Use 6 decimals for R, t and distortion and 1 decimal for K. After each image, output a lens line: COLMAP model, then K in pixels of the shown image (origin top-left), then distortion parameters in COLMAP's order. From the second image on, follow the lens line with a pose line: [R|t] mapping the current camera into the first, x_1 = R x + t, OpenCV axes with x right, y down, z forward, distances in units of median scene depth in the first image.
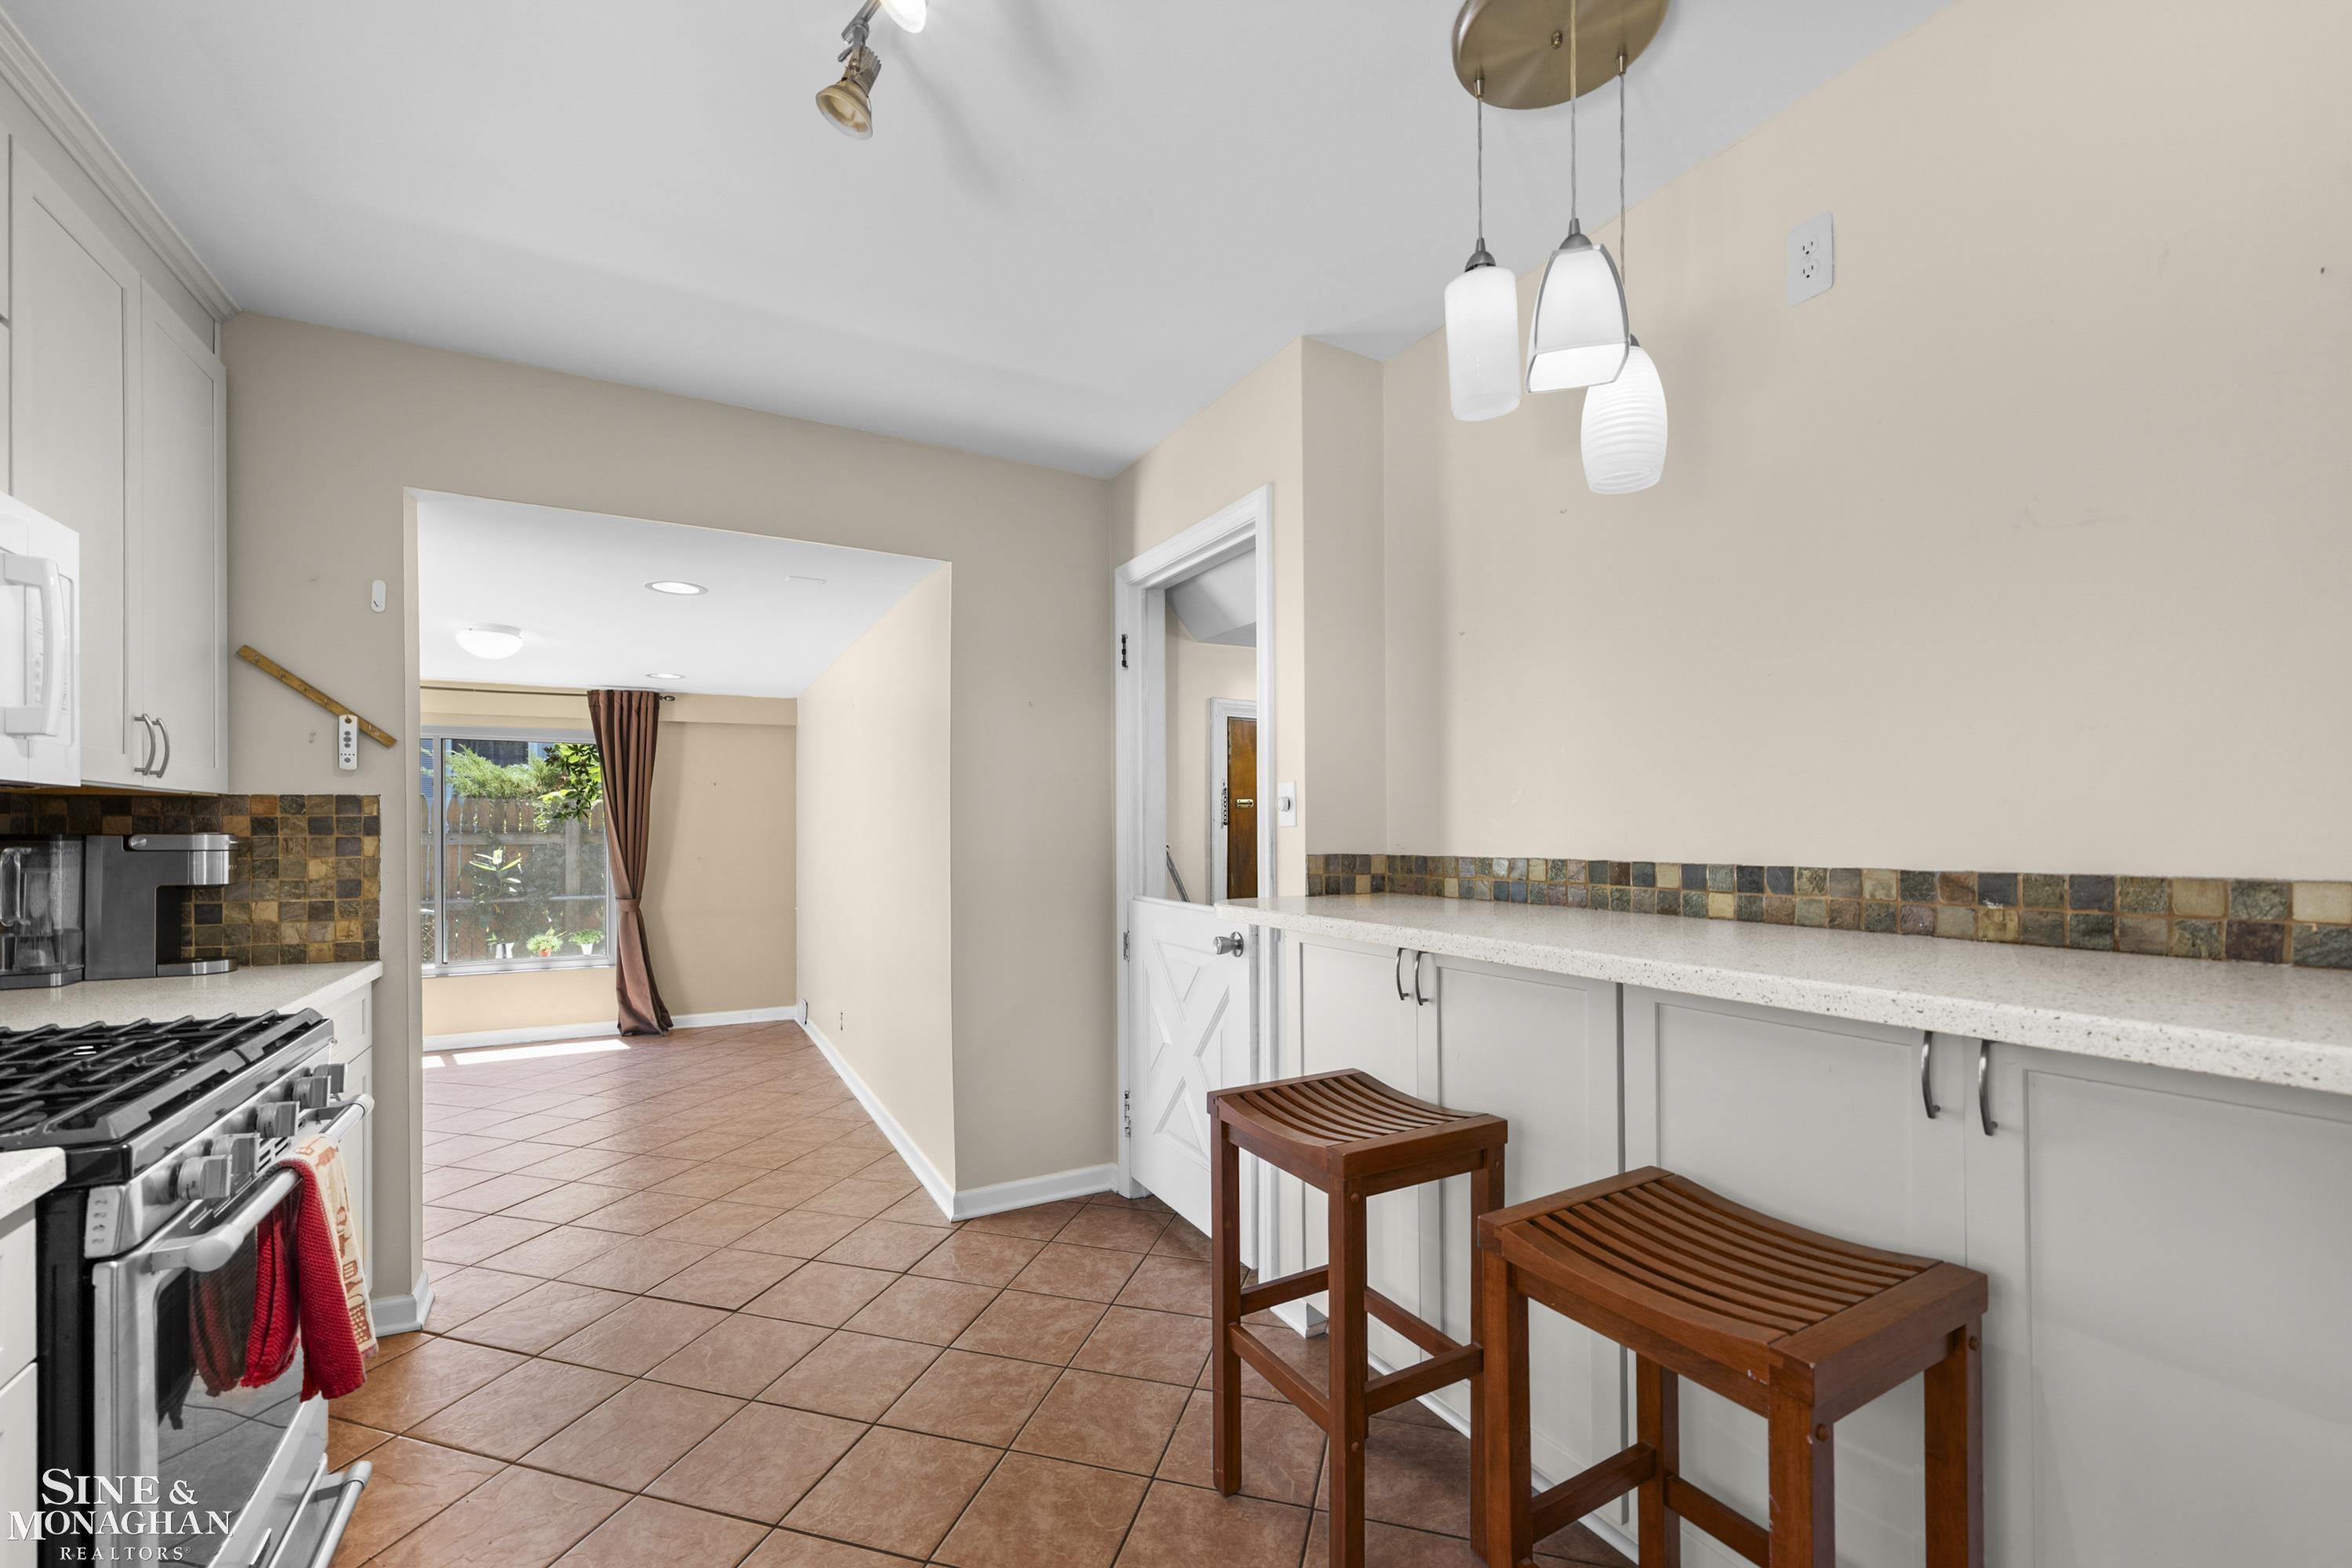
lens RADIAL K [[955.1, 0, 1166.2], [0, 955.1, 835.5], [0, 0, 1]] dist [0.001174, -0.000375]
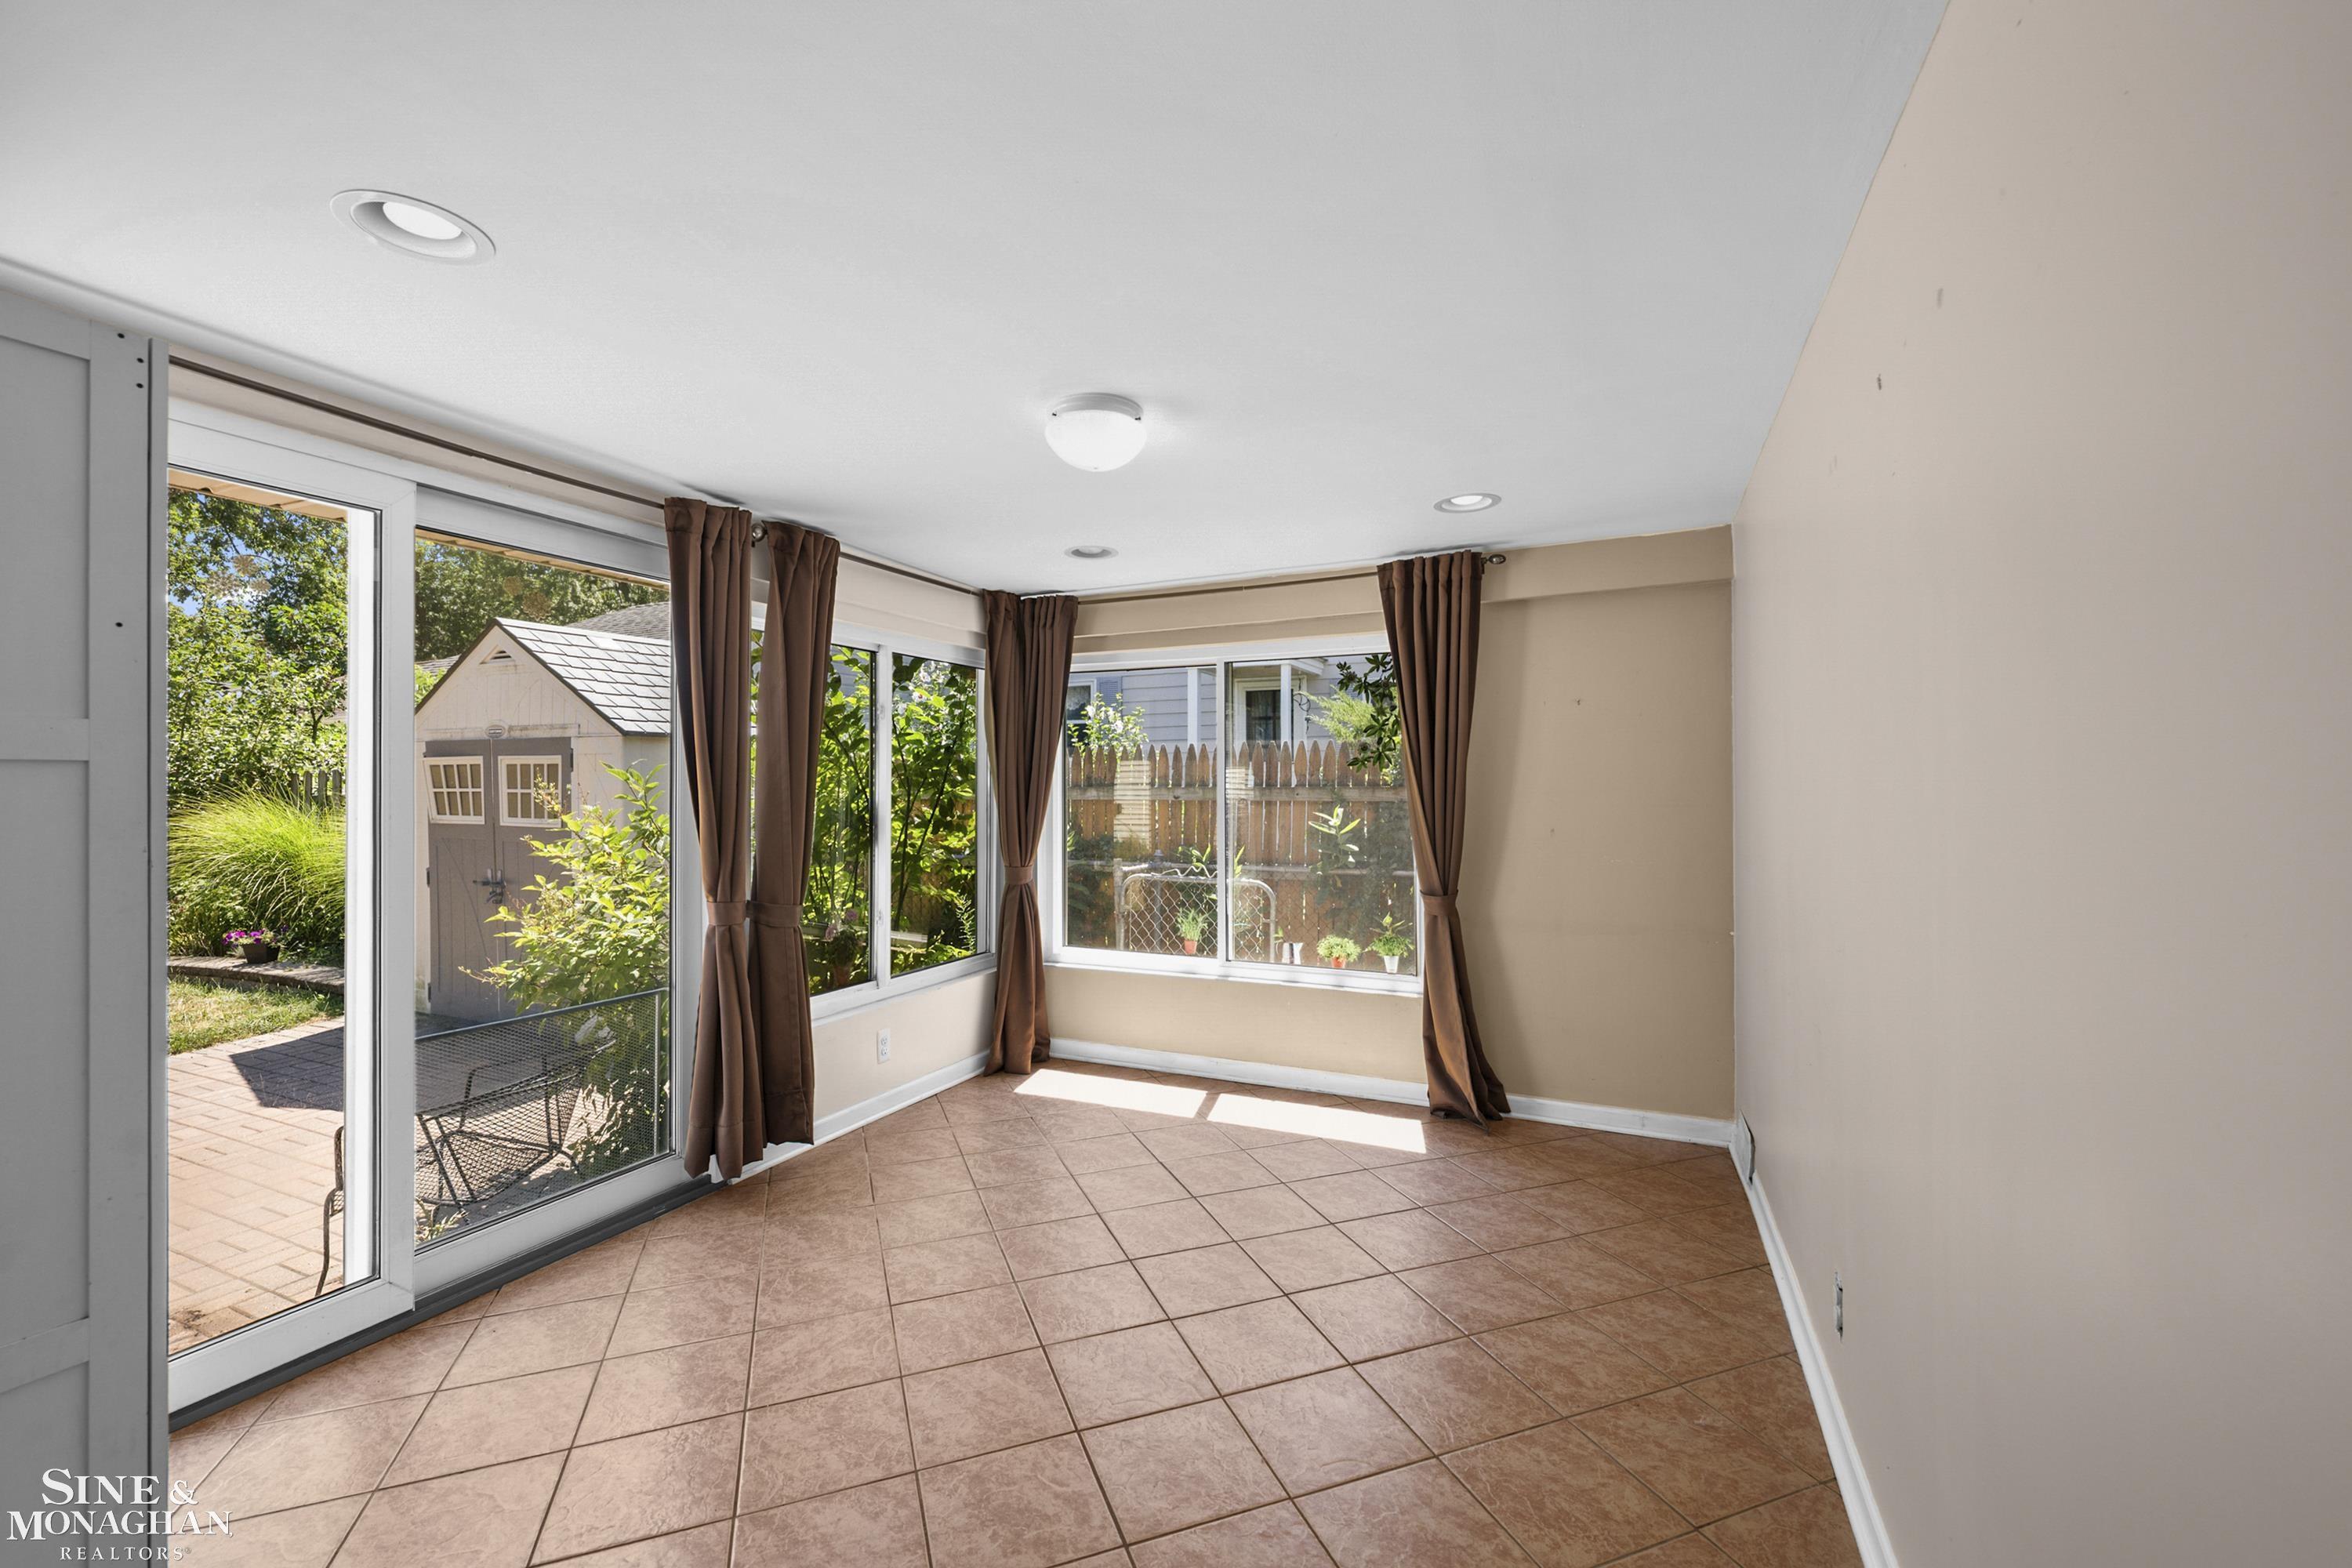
lens RADIAL K [[955.1, 0, 1173.3], [0, 955.1, 783.8], [0, 0, 1]] dist [0.001174, -0.000375]
pose [[0.596693, -0.005700, -0.802450, -0.166870], [0.005260, 0.999981, -0.003192, -0.004085], [0.802453, -0.002316, 0.596711, 0.487375]]
